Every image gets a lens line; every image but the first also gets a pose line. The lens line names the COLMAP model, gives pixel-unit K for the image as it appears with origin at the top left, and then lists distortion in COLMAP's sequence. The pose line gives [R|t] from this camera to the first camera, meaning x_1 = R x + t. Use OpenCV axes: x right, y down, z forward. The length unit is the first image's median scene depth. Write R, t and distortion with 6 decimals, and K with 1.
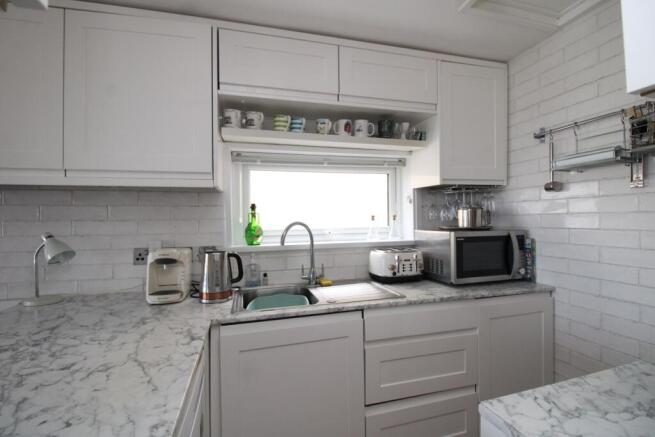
lens RADIAL K [[303.0, 0, 331.5], [0, 303.0, 215.0], [0, 0, 1]] dist [-0.017265, -0.001227]
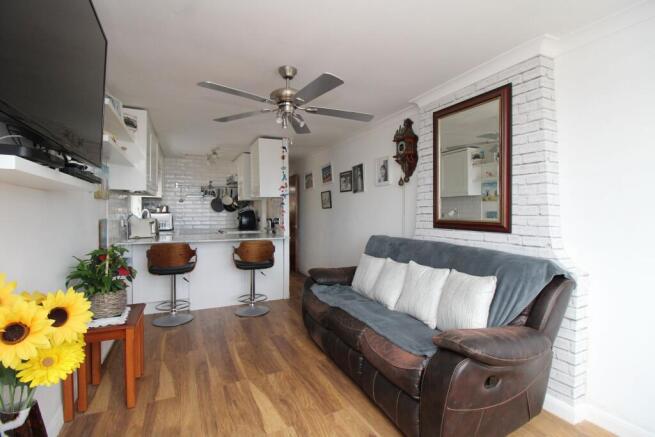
lens RADIAL K [[303.0, 0, 331.1], [0, 303.0, 219.8], [0, 0, 1]] dist [-0.017265, -0.001227]
pose [[-0.179012, -0.012907, 0.983762, -4.785892], [-0.005592, 0.999911, 0.012101, 0.123735], [-0.983831, -0.003335, -0.179068, -0.175695]]
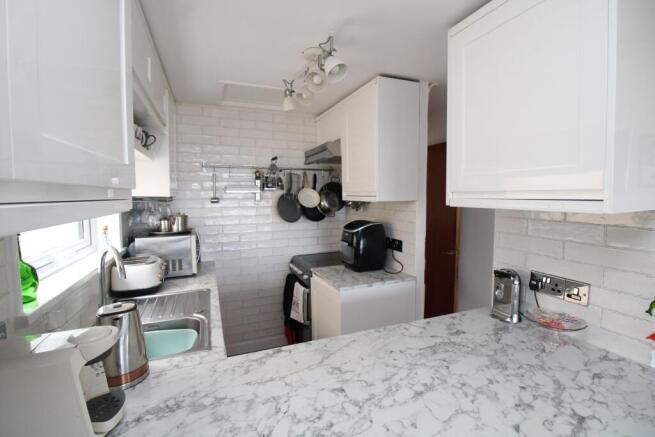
lens RADIAL K [[303.0, 0, 329.4], [0, 303.0, 216.6], [0, 0, 1]] dist [-0.017265, -0.001227]
pose [[-0.110483, -0.056940, 0.992246, -1.472788], [0.000628, 0.998353, 0.057361, -0.151129], [-0.993878, 0.006961, -0.110266, 0.864986]]
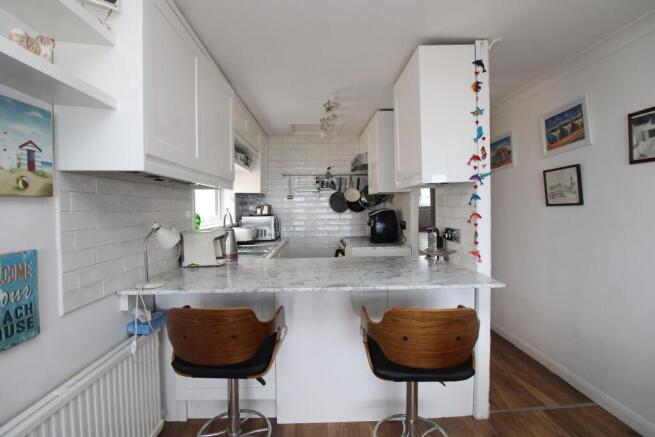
lens RADIAL K [[303.0, 0, 330.5], [0, 303.0, 219.5], [0, 0, 1]] dist [-0.017265, -0.001227]
pose [[0.227378, -0.029420, 0.973362, -2.523885], [0.003692, 0.999562, 0.029349, 0.032739], [-0.973800, -0.003080, 0.227387, 0.145171]]
